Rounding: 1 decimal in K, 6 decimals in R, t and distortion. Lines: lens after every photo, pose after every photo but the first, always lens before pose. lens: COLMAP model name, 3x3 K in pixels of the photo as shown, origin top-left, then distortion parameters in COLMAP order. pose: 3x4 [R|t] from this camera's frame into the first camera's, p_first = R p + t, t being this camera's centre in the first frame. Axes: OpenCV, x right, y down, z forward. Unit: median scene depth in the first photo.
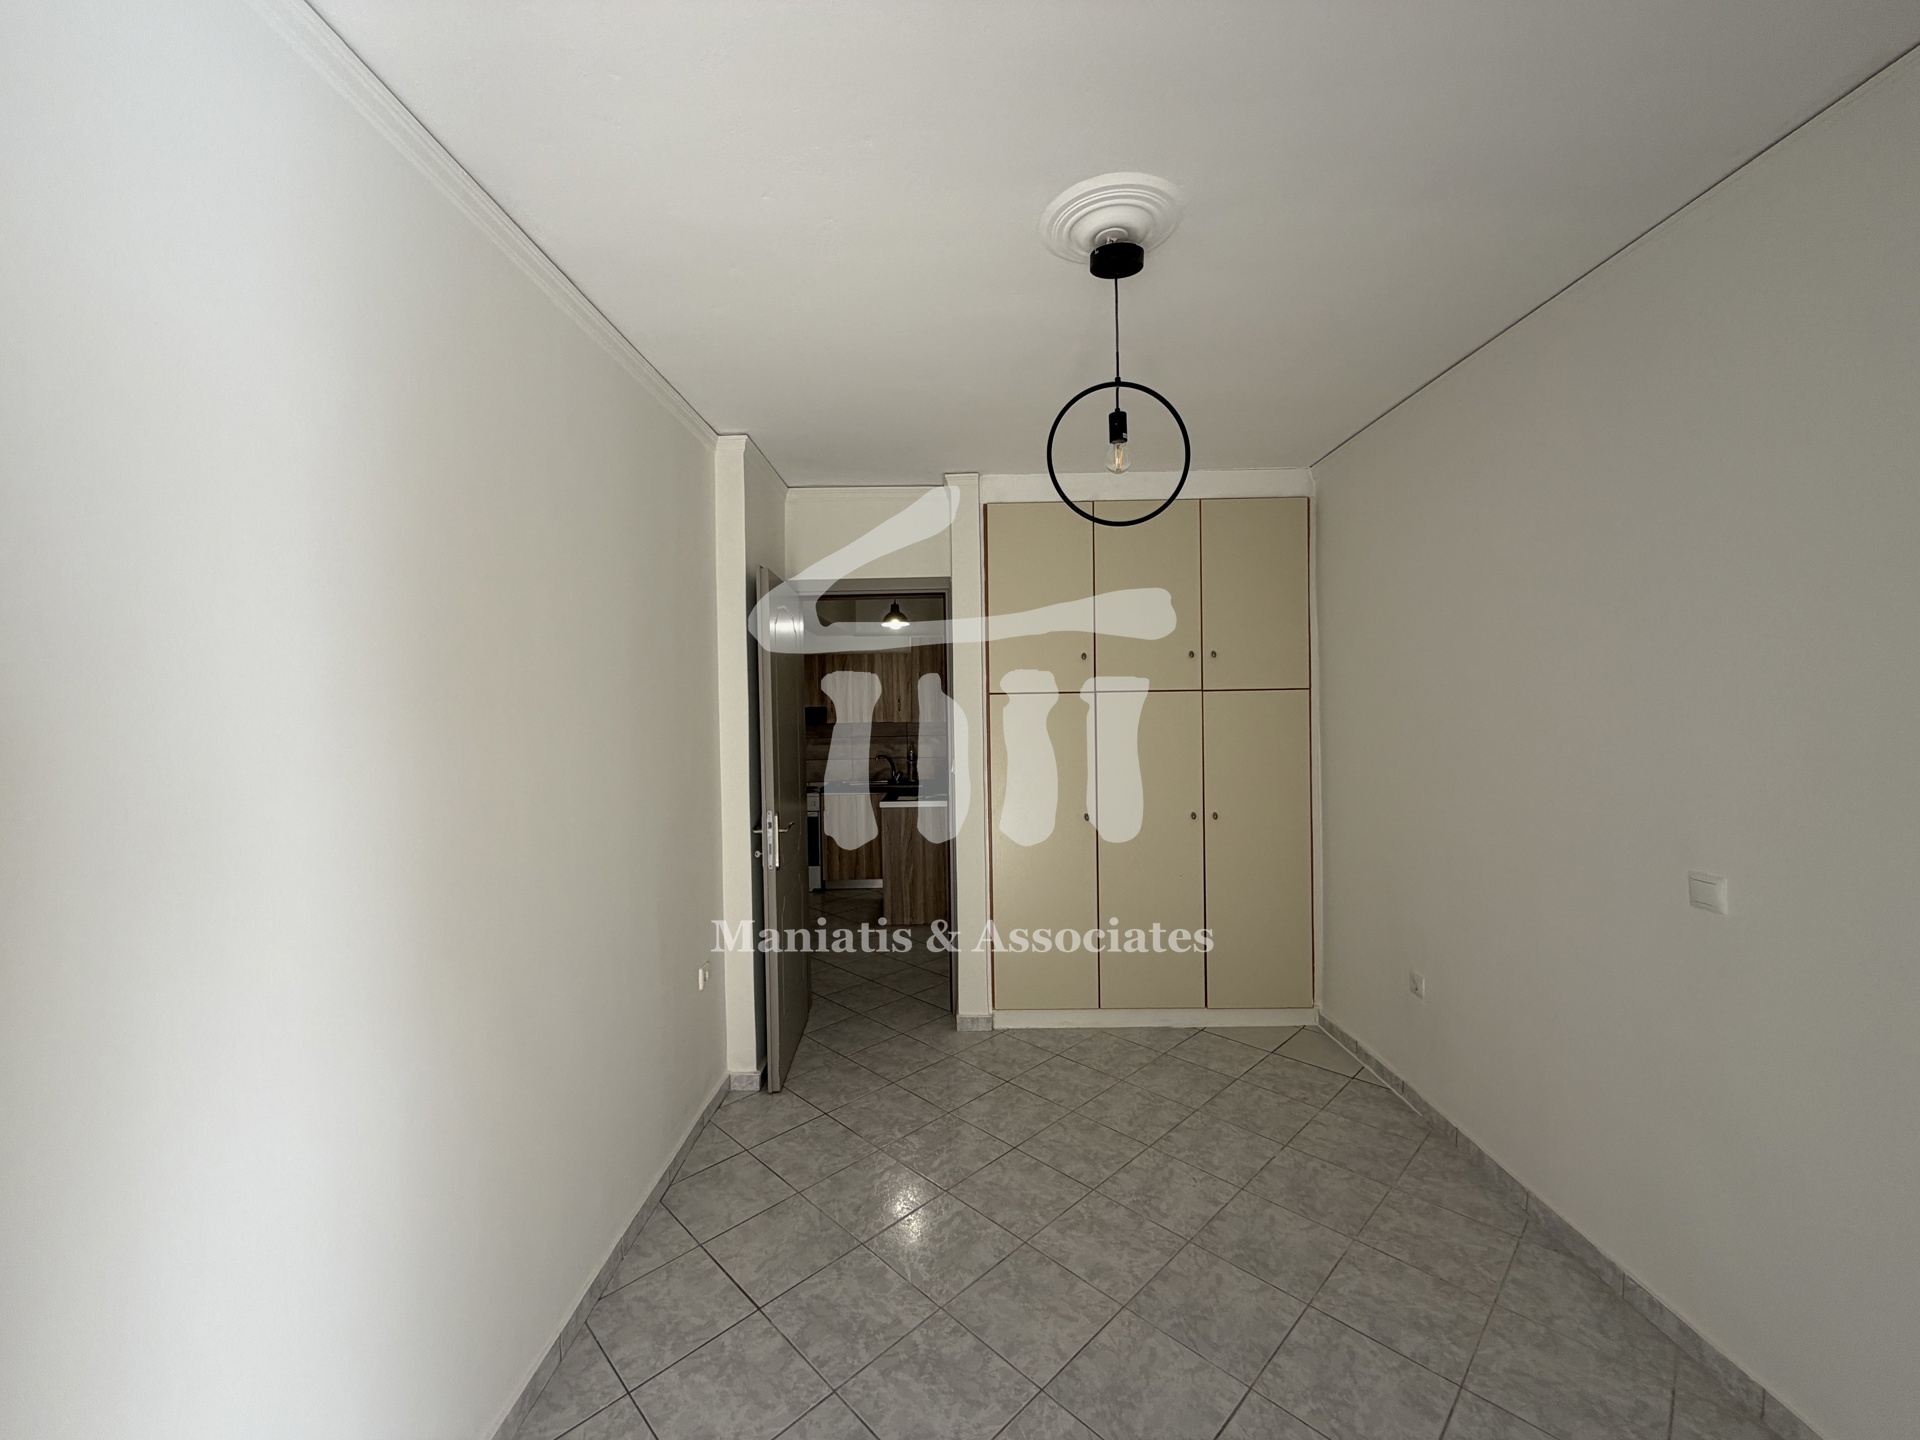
lens RADIAL K [[766.2, 0, 952.4], [0, 766.2, 717.3], [0, 0, 1]] dist [0.000014, 0.000535]
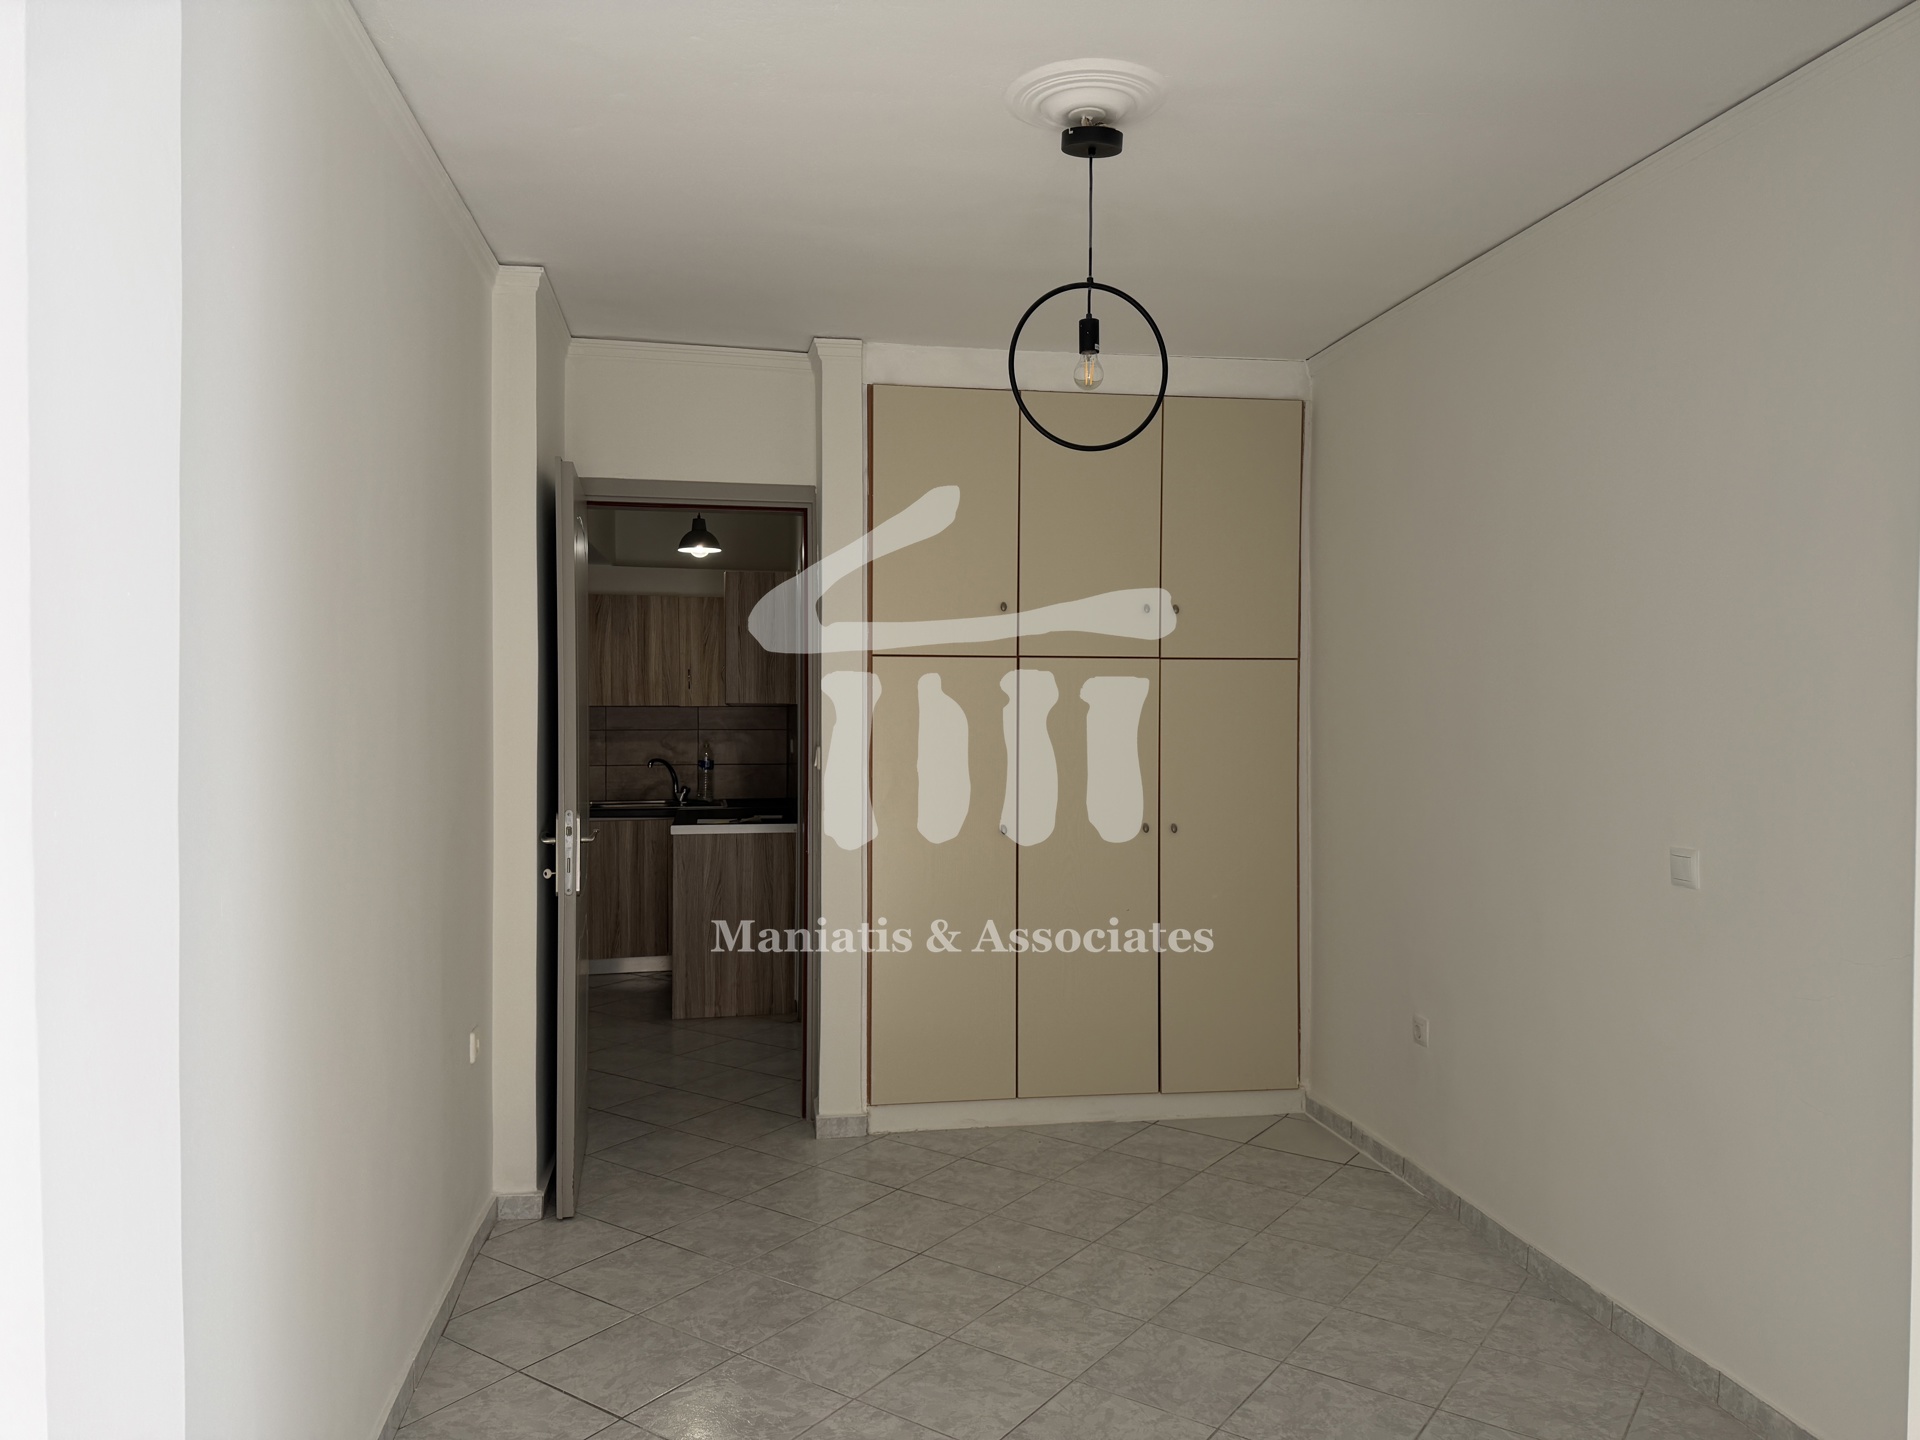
lens RADIAL K [[1354.9, 0, 955.8], [0, 1354.9, 713.8], [0, 0, 1]] dist [0.038227, -0.042211]
pose [[0.983648, 0.017977, 0.179204, -0.143896], [-0.017001, 0.999831, -0.006979, 0.045580], [-0.179299, 0.003818, 0.983787, -0.348929]]
